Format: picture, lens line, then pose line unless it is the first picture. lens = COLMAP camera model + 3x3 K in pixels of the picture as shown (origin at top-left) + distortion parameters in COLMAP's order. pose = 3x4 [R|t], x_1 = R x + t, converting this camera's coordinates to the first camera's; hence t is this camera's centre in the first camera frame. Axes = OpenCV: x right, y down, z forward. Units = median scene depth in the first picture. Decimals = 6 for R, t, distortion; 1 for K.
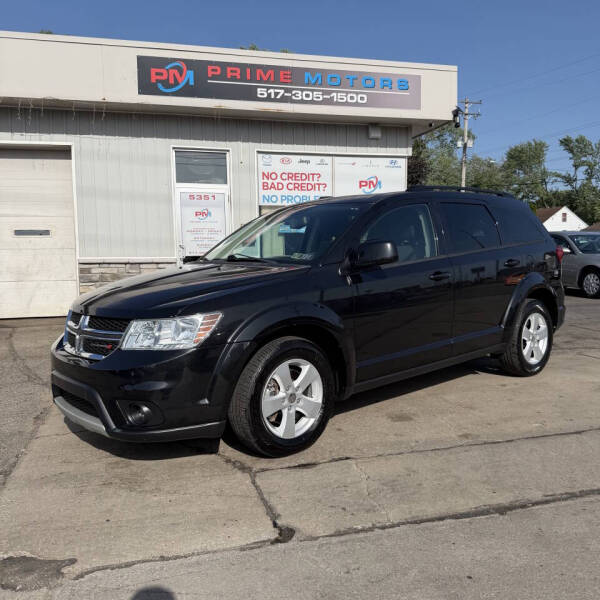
lens RADIAL K [[572.7, 0, 294.6], [0, 572.7, 308.5], [0, 0, 1]] dist [0.002461, 0.000000]
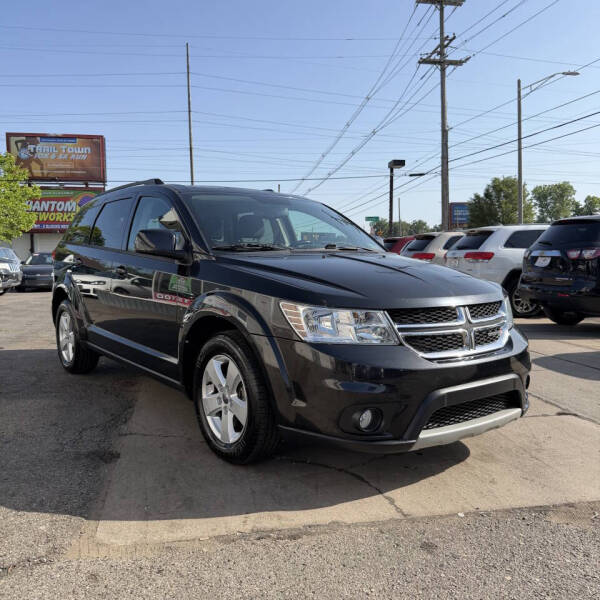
lens RADIAL K [[567.8, 0, 305.5], [0, 567.8, 302.3], [0, 0, 1]] dist [-0.001872, 0.000000]
pose [[0.047773, -0.059192, 0.997103, -0.539214], [0.102293, 0.993284, 0.054064, -0.027782], [-0.993606, 0.099414, 0.053507, 0.531468]]
